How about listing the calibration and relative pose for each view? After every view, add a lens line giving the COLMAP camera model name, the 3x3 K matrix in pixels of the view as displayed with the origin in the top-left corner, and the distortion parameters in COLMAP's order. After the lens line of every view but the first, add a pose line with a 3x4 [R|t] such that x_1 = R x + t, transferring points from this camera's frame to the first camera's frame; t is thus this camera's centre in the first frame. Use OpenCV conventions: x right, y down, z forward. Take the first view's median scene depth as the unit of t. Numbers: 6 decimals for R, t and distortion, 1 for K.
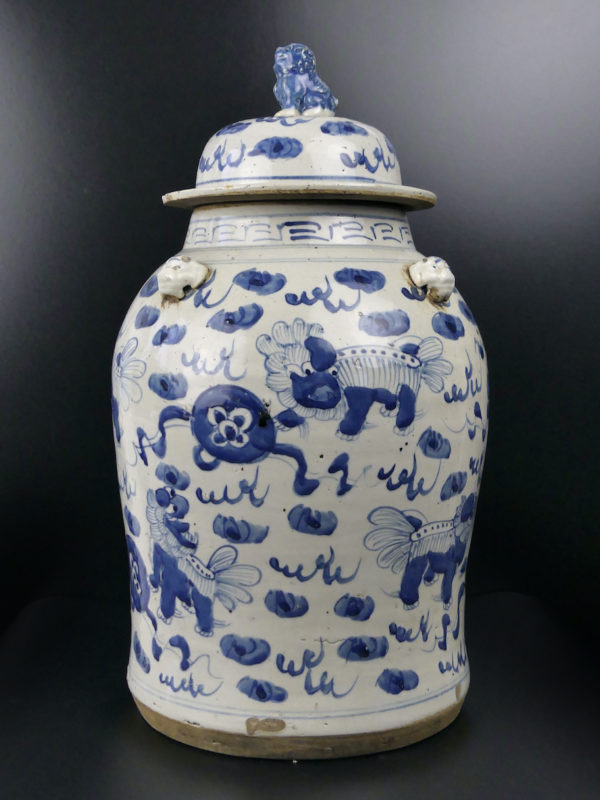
lens RADIAL K [[1171.6, 0, 300.0], [0, 1171.6, 400.0], [0, 0, 1]] dist [-0.007817, -0.010401]
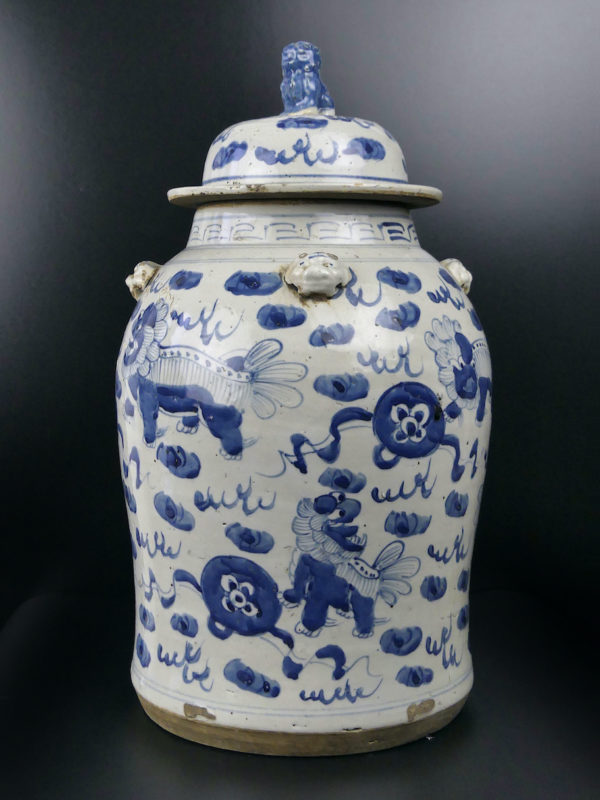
lens RADIAL K [[1171.6, 0, 300.0], [0, 1171.6, 400.0], [0, 0, 1]] dist [-0.007817, -0.010401]
pose [[0.676255, -0.067075, 0.733608, -0.846137], [0.064451, 0.997415, 0.031783, -0.034556], [-0.733843, 0.025788, 0.678829, 0.368436]]
